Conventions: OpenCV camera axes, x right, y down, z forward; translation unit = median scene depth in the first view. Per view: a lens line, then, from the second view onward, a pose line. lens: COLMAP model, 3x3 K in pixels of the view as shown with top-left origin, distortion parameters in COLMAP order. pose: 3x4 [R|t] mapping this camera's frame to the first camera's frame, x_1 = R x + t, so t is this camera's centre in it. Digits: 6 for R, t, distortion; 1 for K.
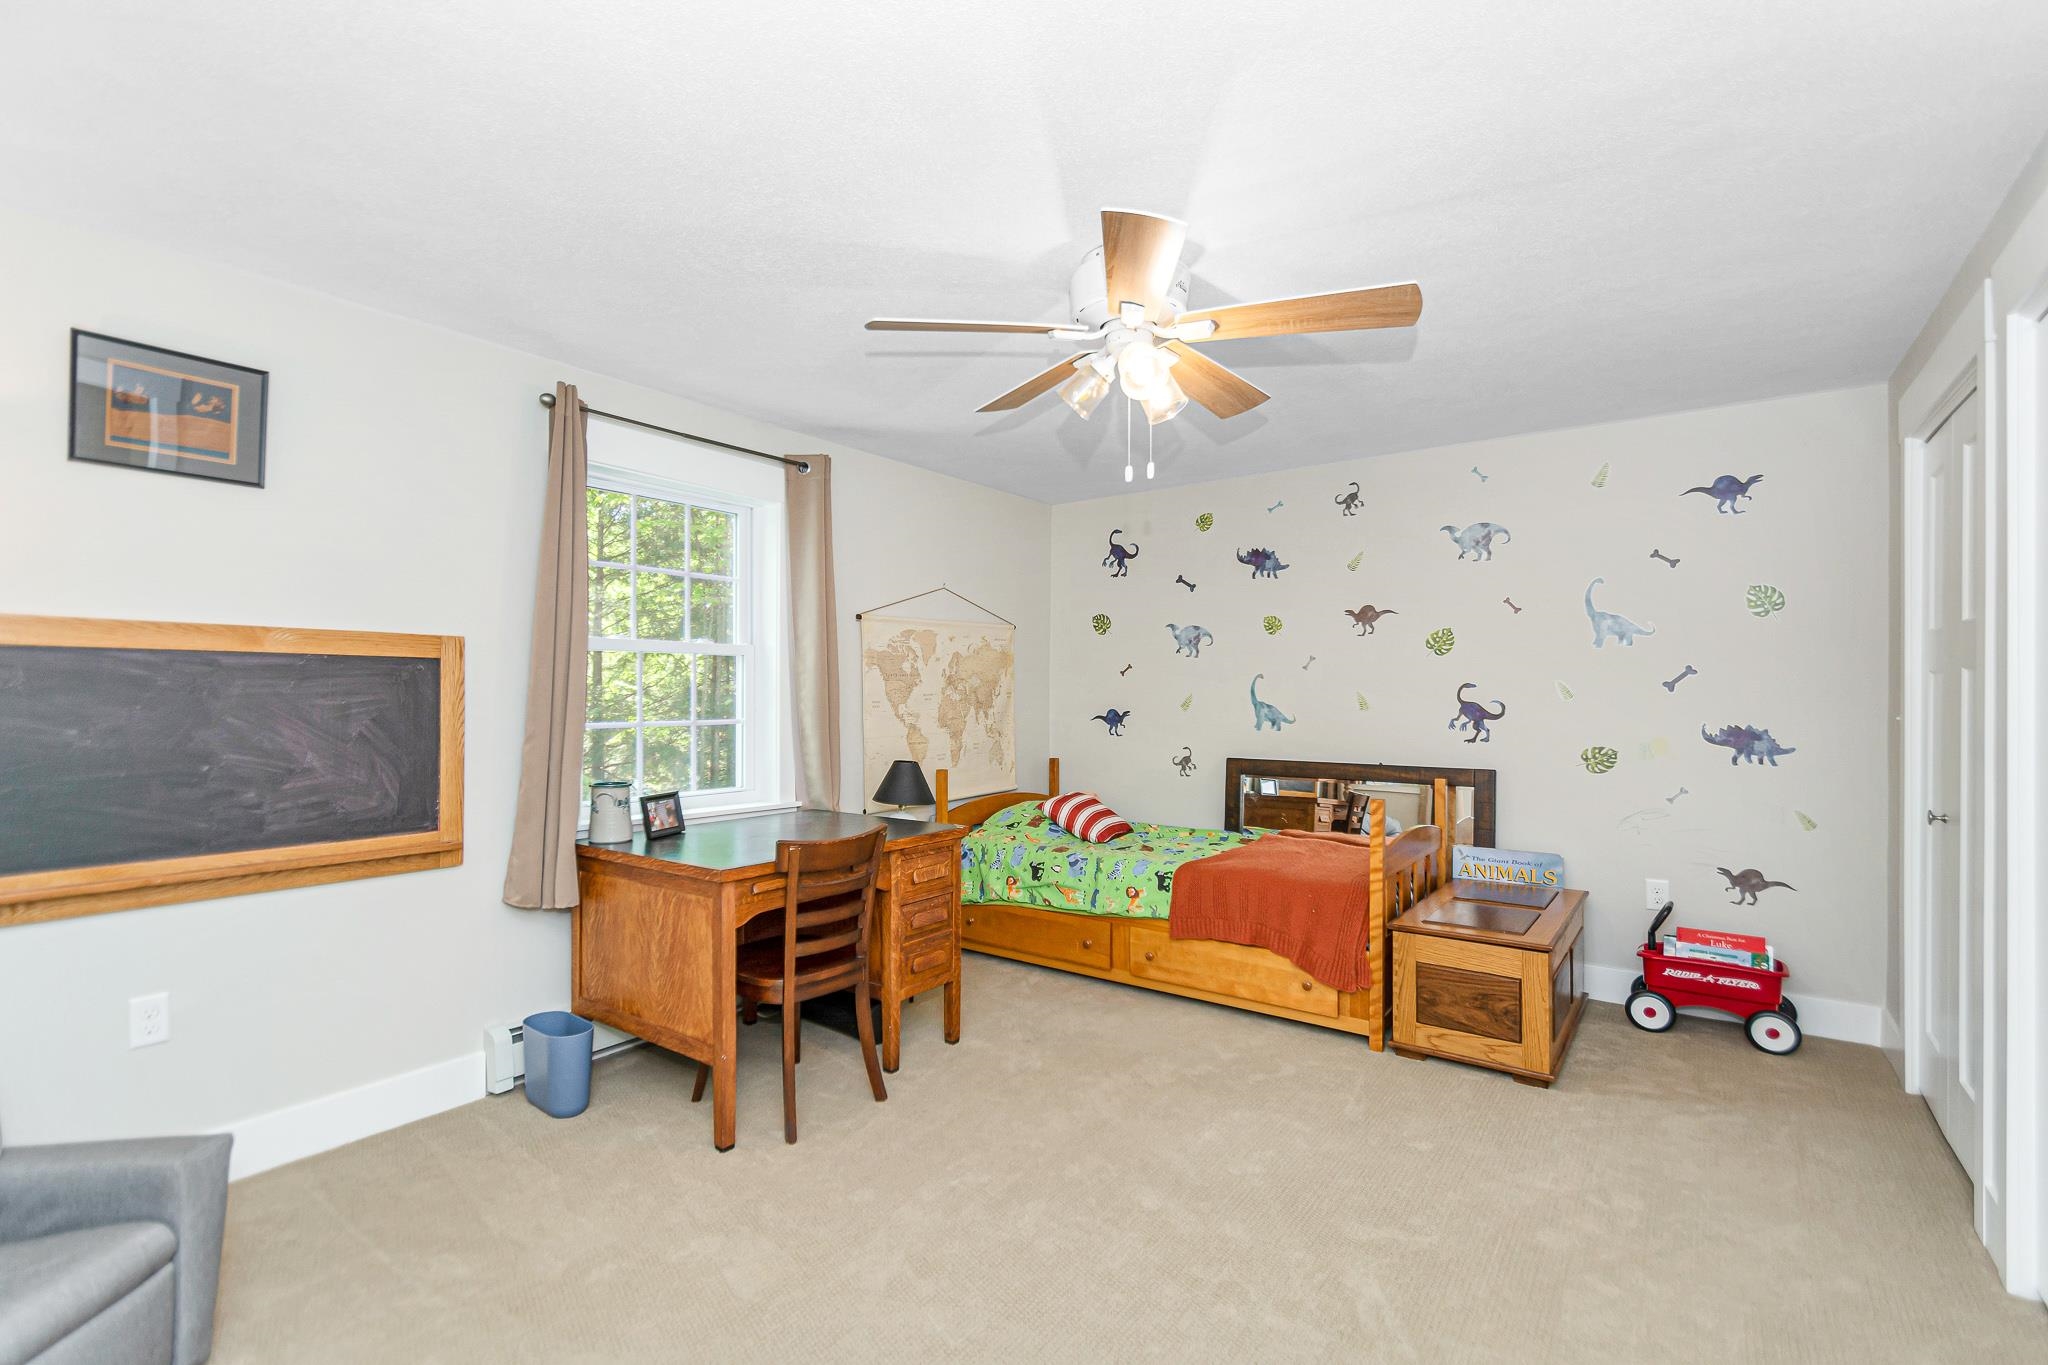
lens RADIAL K [[929.1, 0, 966.2], [0, 929.1, 703.8], [0, 0, 1]] dist [0.005867, -0.000144]
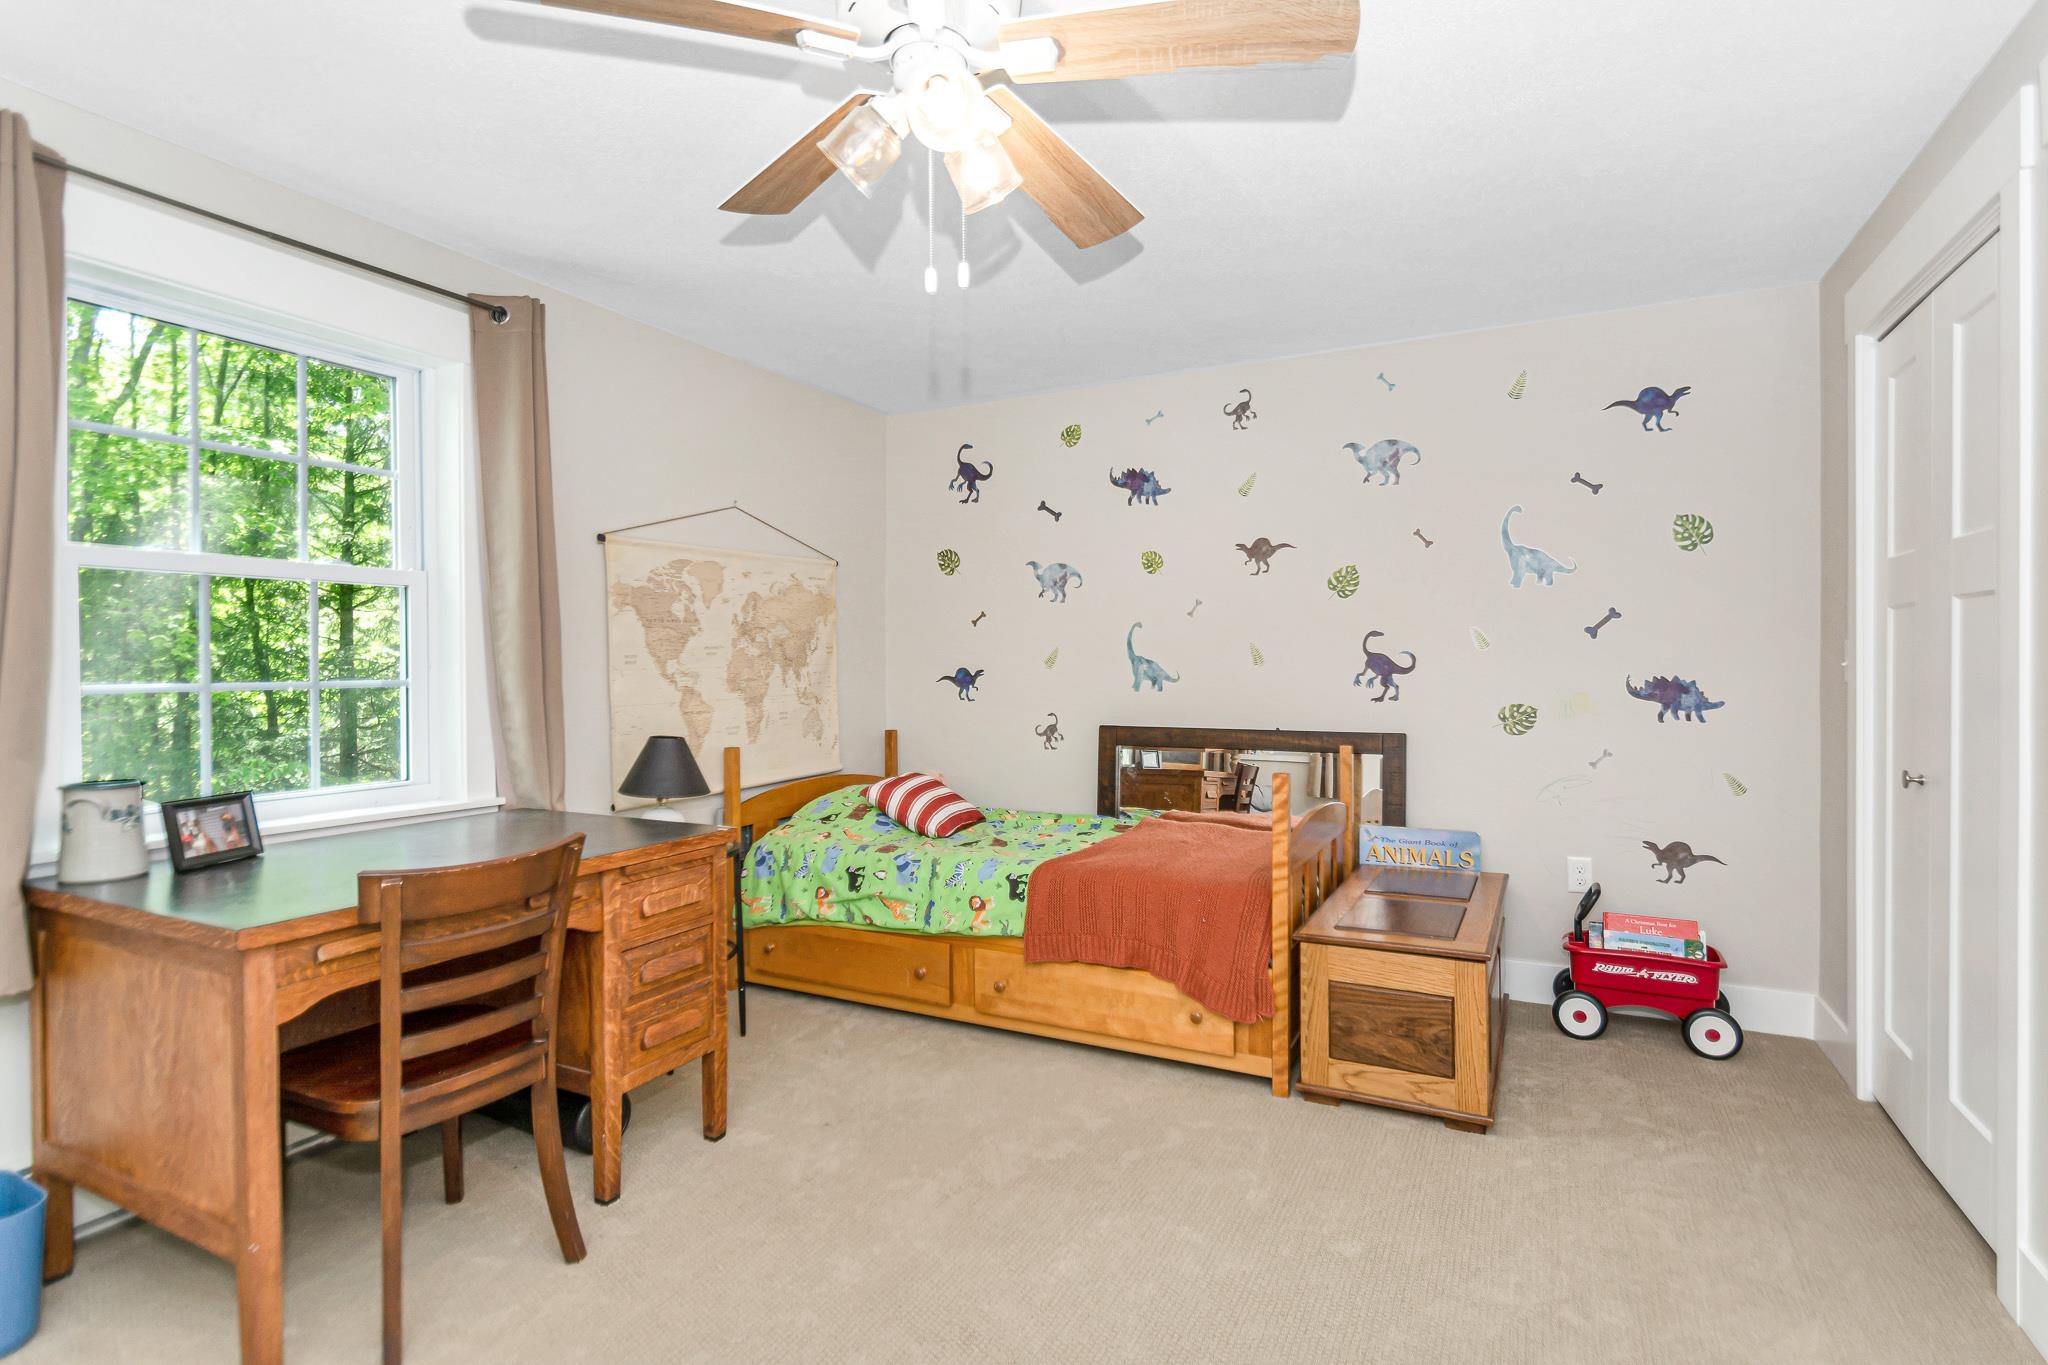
lens RADIAL K [[984.7, 0, 1041.6], [0, 984.7, 681.4], [0, 0, 1]] dist [0.005153, -0.001099]
pose [[0.979550, -0.008229, 0.201034, 0.079121], [0.006880, 0.999949, 0.007407, 0.017657], [-0.201084, -0.005873, 0.979556, 0.227259]]
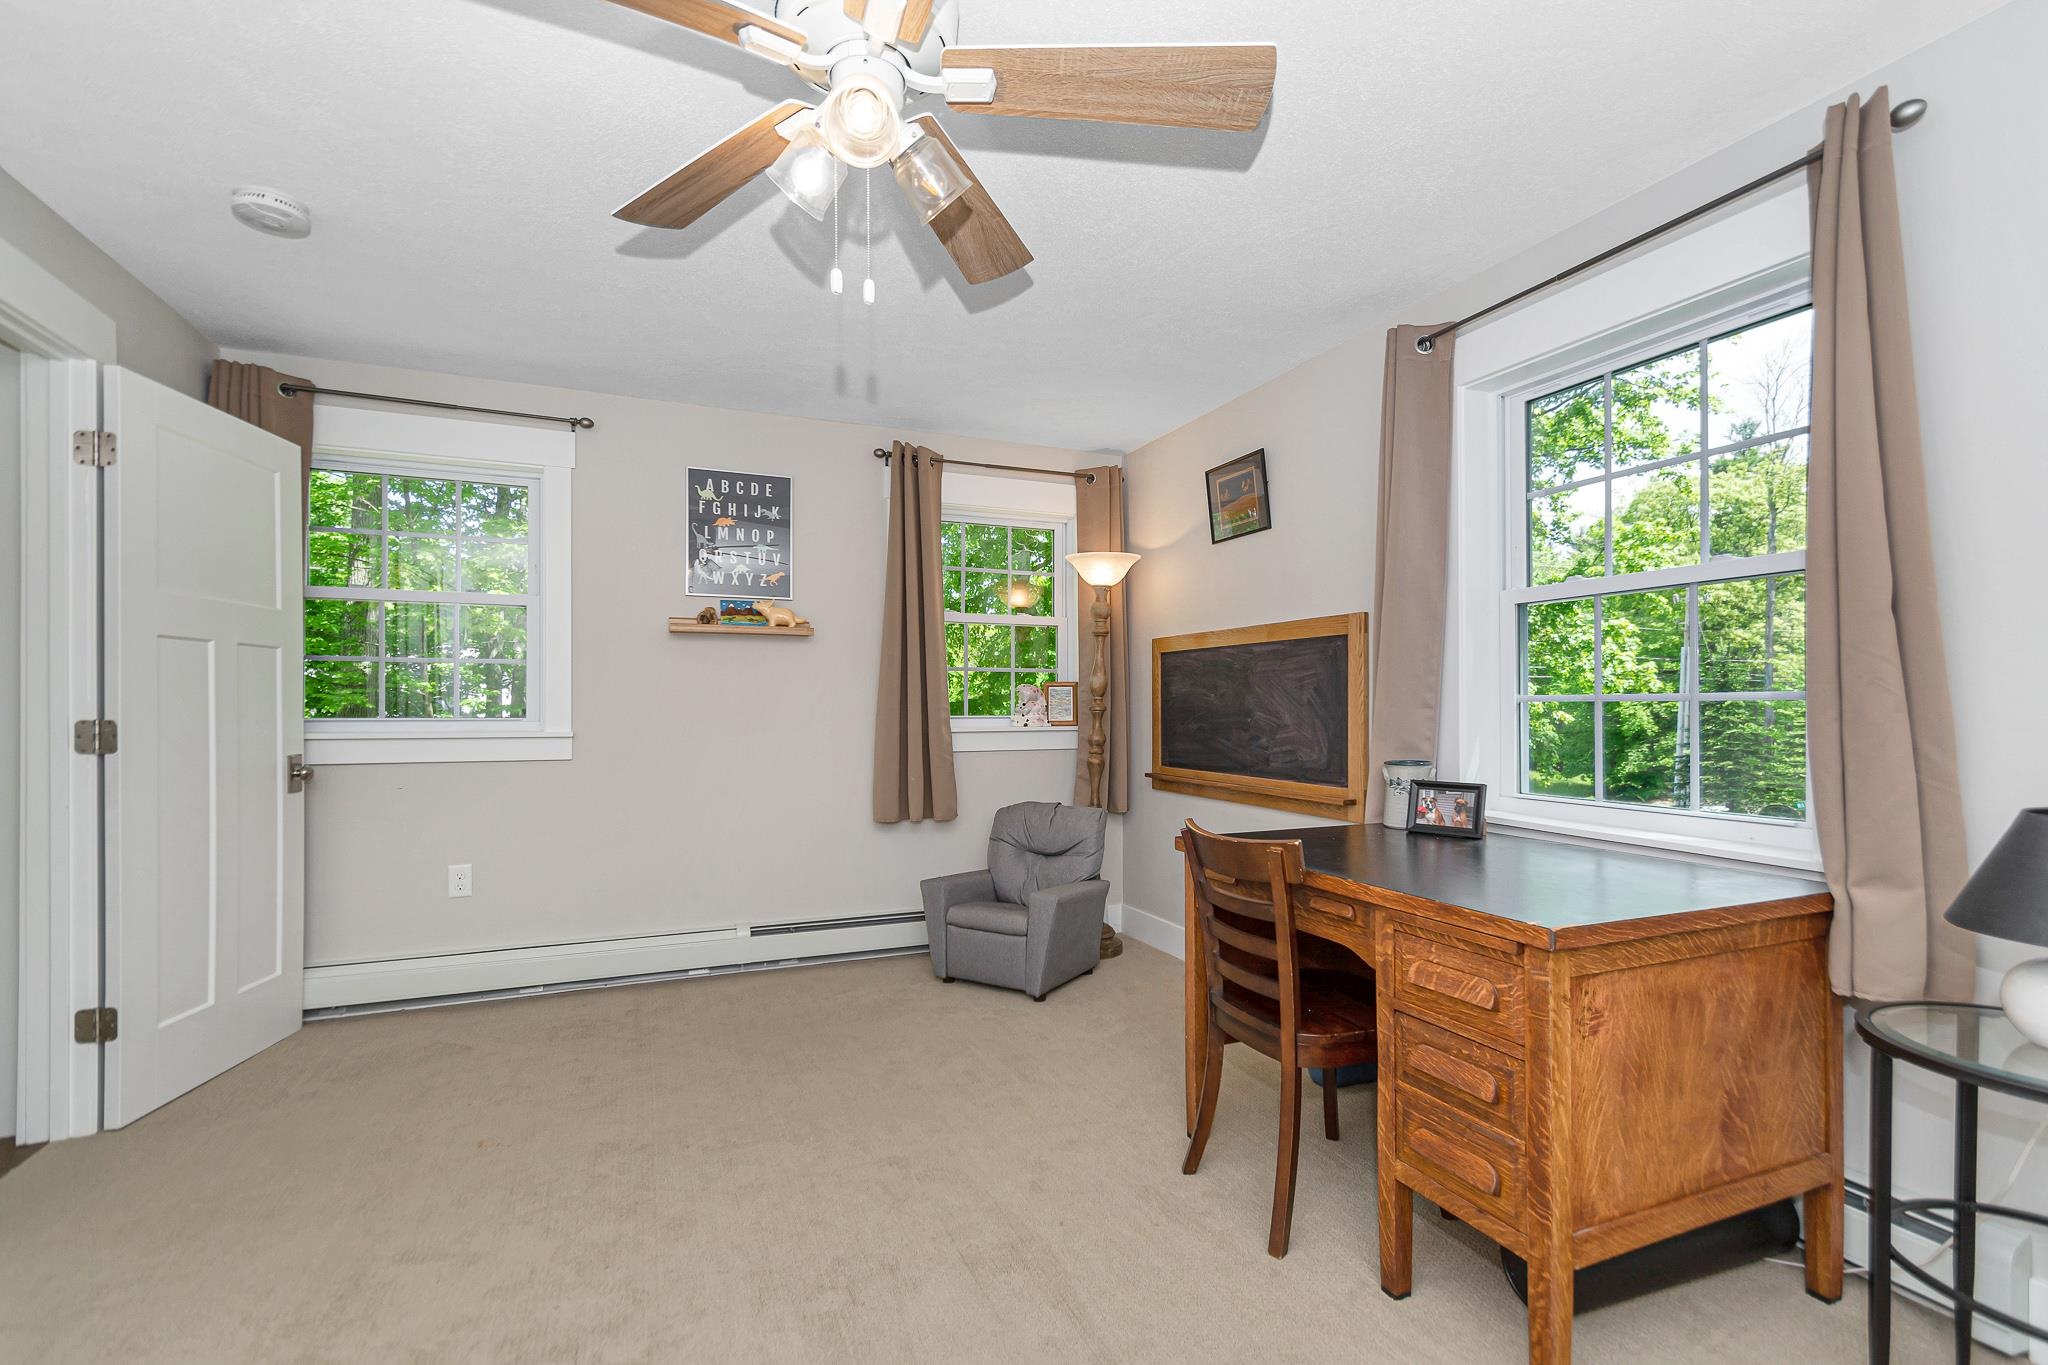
lens RADIAL K [[929.1, 0, 1024.6], [0, 929.1, 693.9], [0, 0, 1]] dist [0.005867, -0.000144]
pose [[-0.490864, -0.009090, -0.871189, 0.499817], [-0.001209, 0.999952, -0.009753, 0.028752], [0.871235, -0.003734, -0.490851, 1.010681]]
